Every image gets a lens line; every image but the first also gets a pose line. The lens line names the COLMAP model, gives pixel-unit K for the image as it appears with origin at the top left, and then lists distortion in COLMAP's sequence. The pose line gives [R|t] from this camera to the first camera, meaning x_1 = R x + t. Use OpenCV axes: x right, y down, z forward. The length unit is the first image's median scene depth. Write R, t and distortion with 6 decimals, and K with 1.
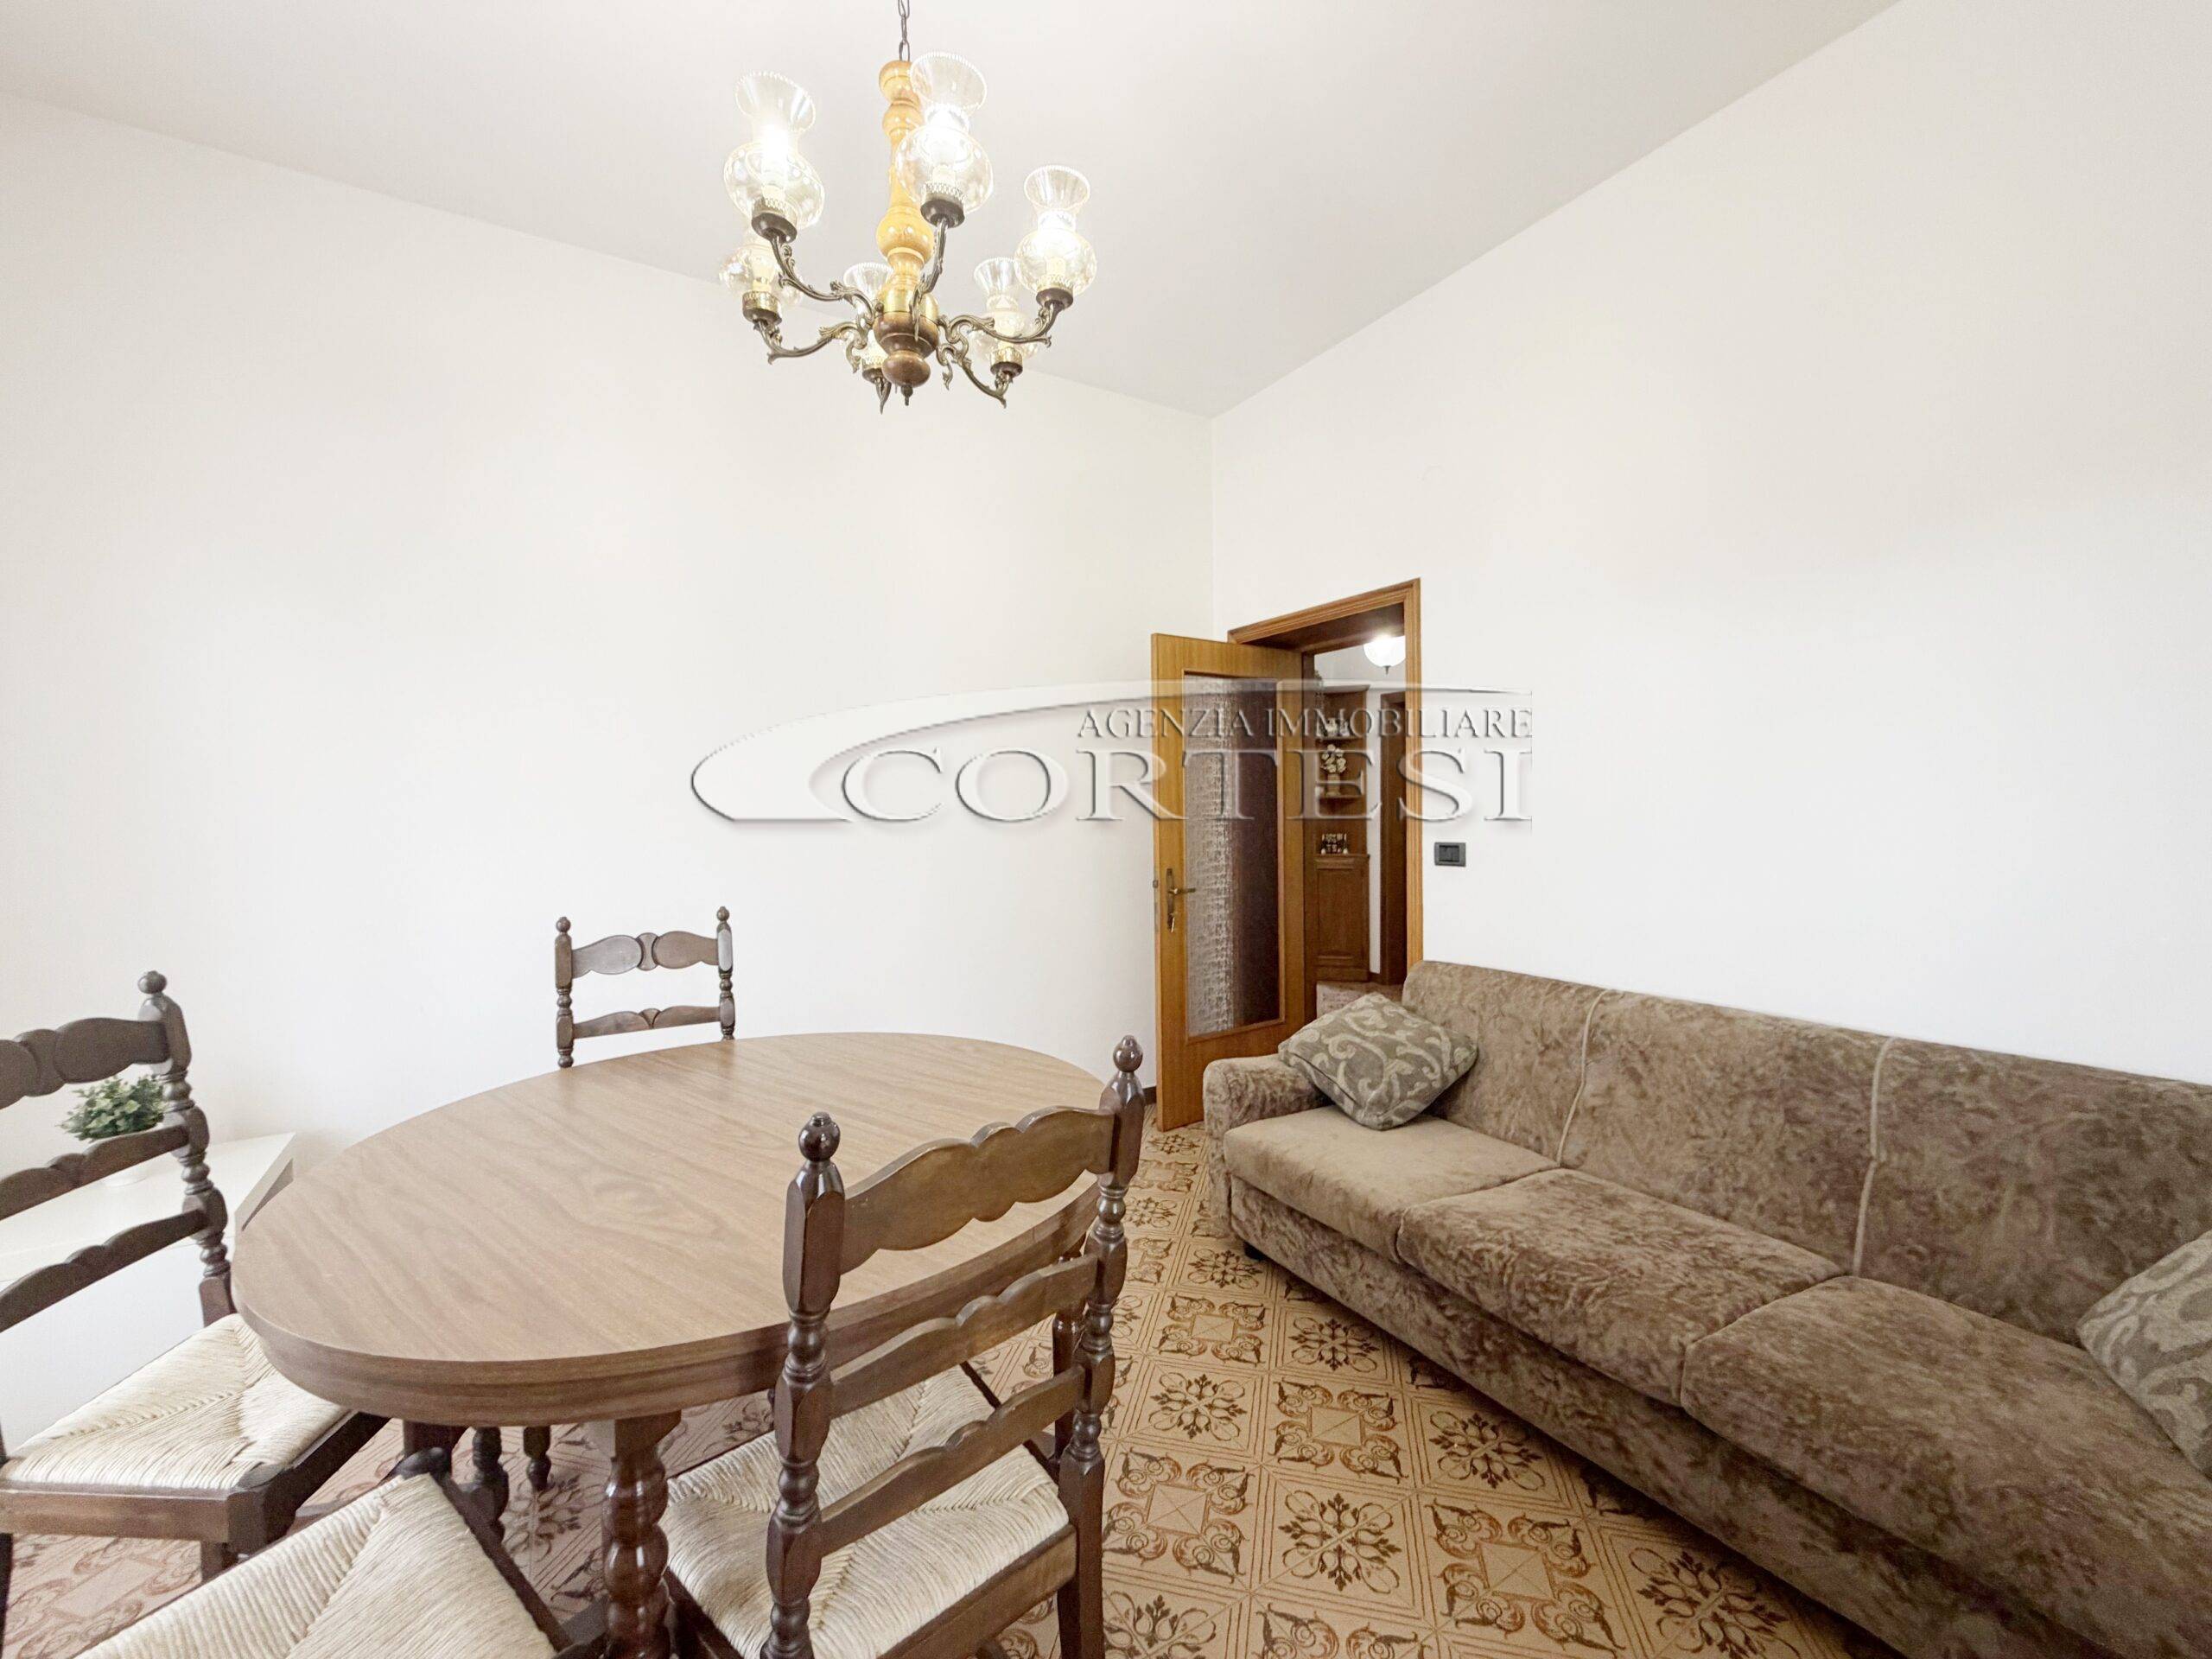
lens RADIAL K [[879.1, 0, 1098.6], [0, 879.1, 834.3], [0, 0, 1]] dist [0.002048, 0.000177]
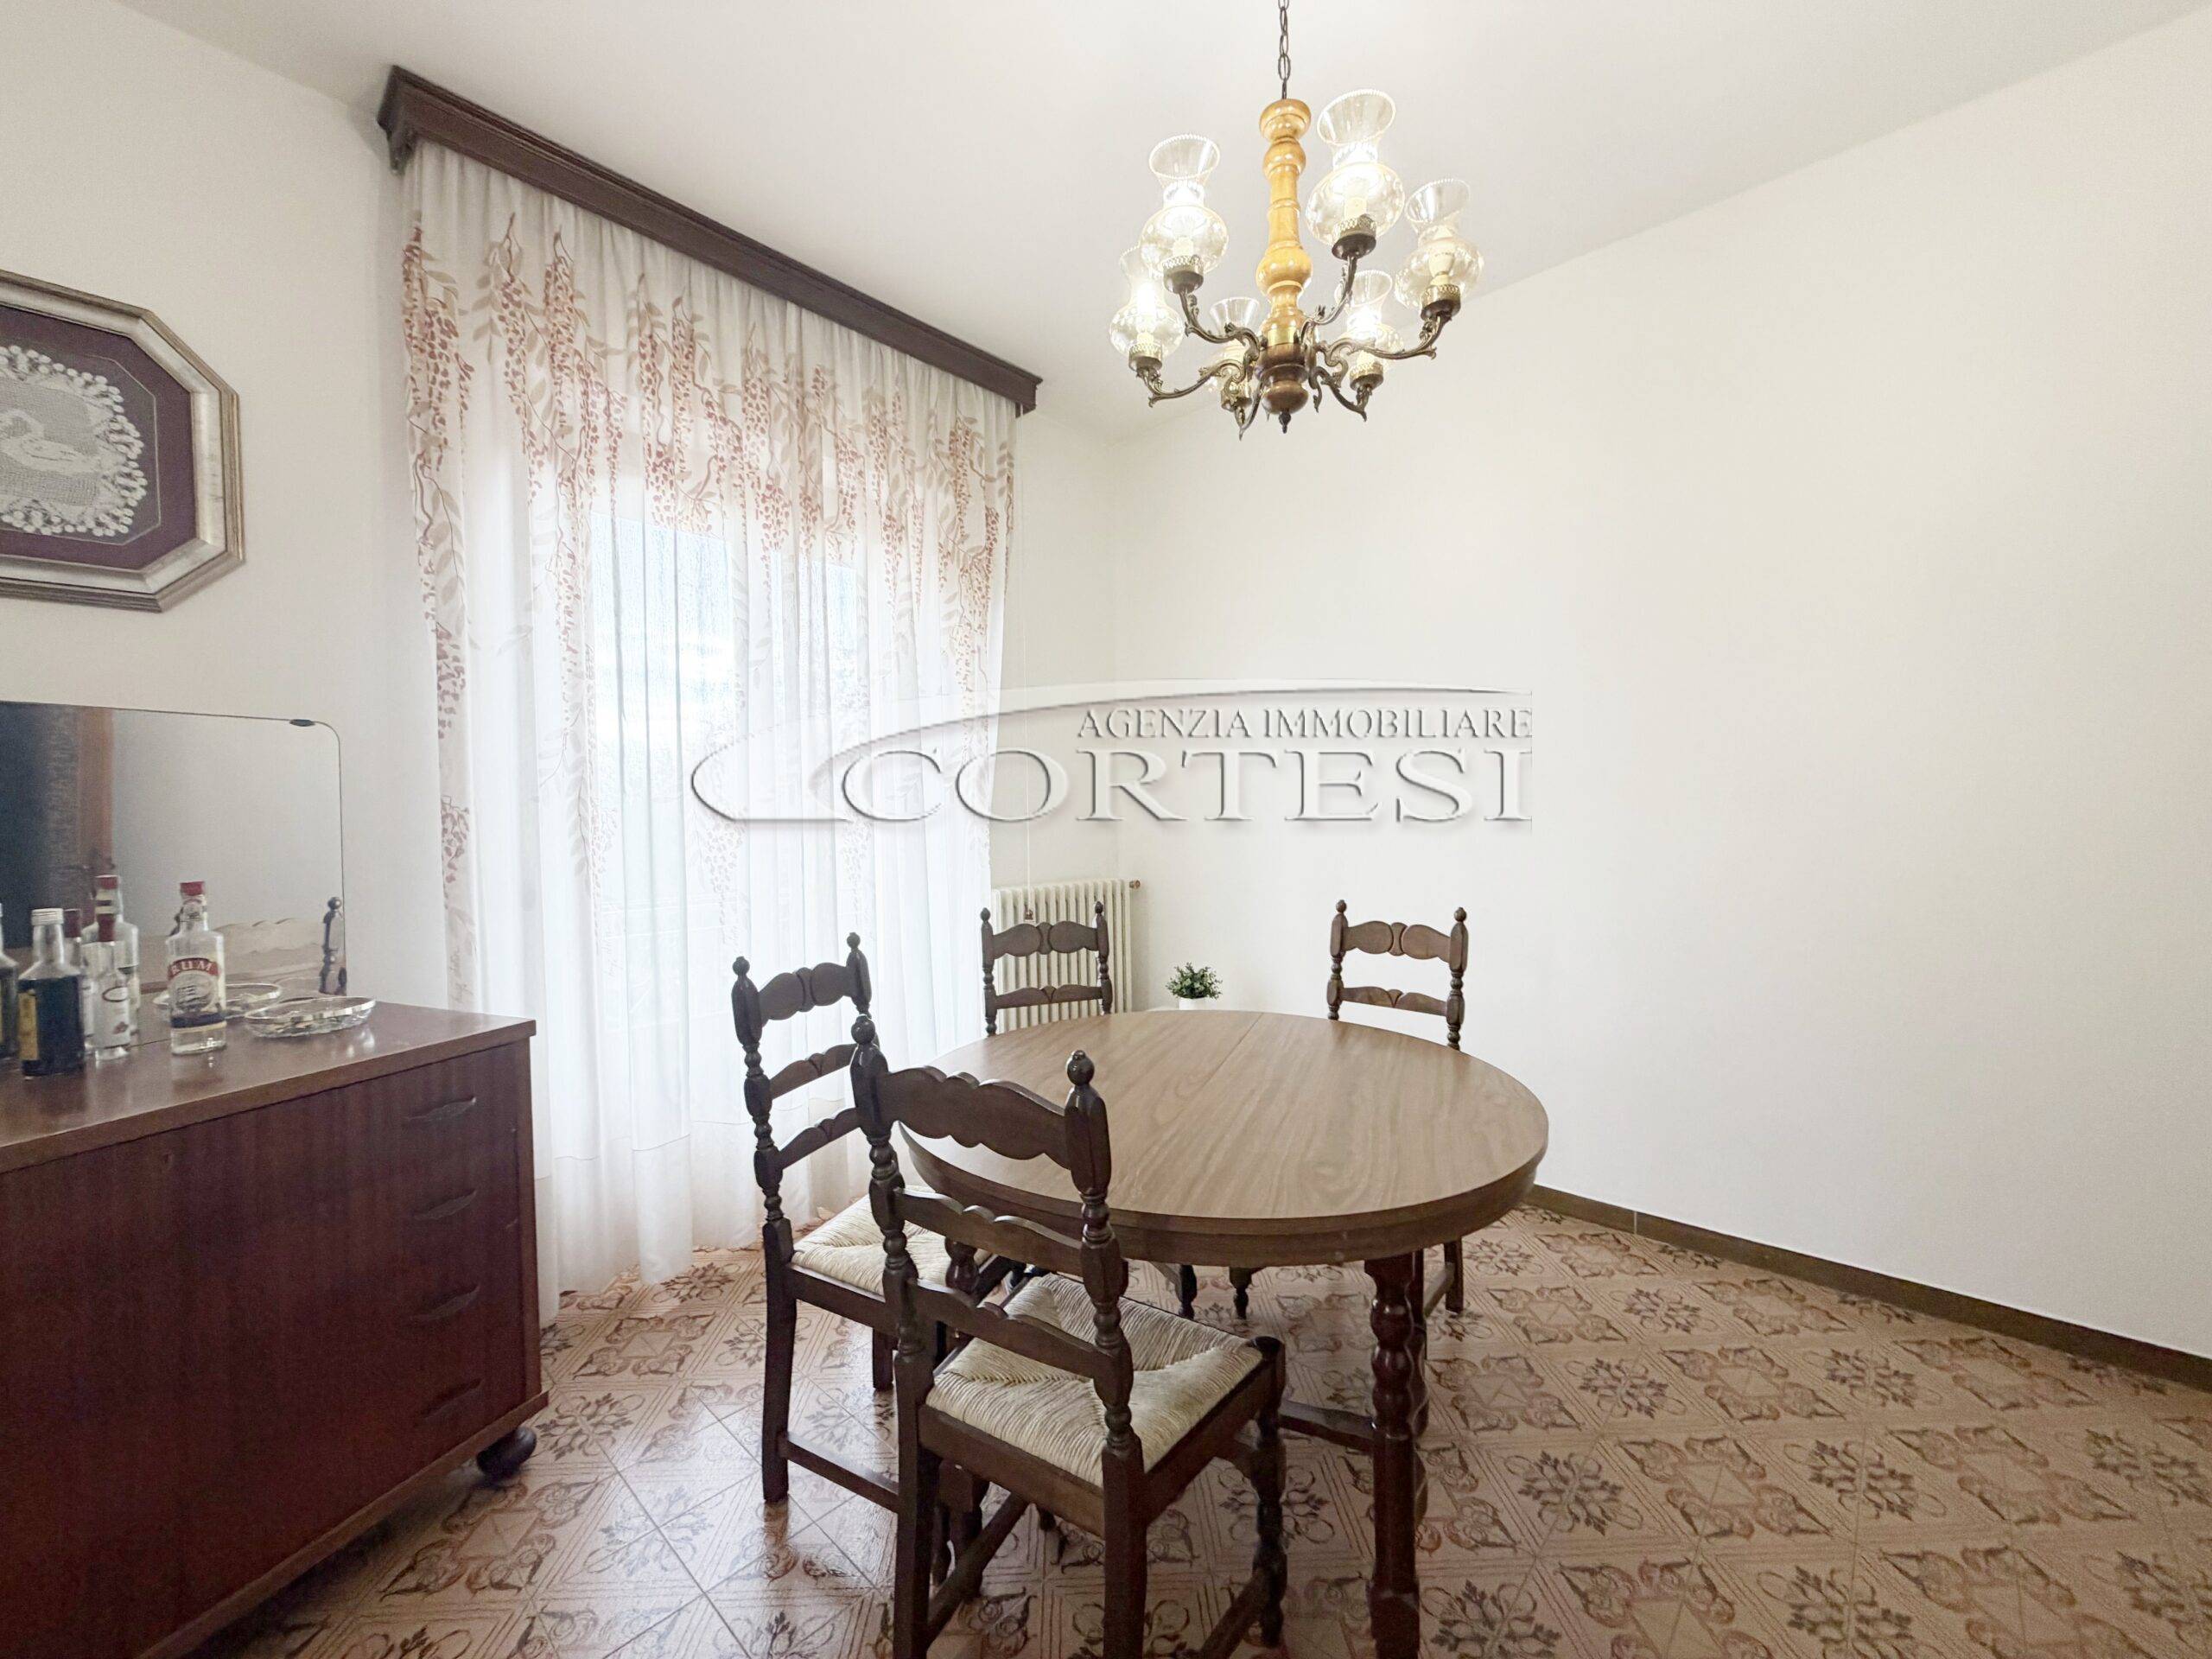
lens RADIAL K [[879.1, 0, 1104.5], [0, 879.1, 832.1], [0, 0, 1]] dist [0.002048, 0.000177]
pose [[0.284484, 0.031535, -0.958162, 0.404625], [-0.020123, 0.999435, 0.026919, -0.023434], [0.958470, 0.011623, 0.284958, 0.280723]]
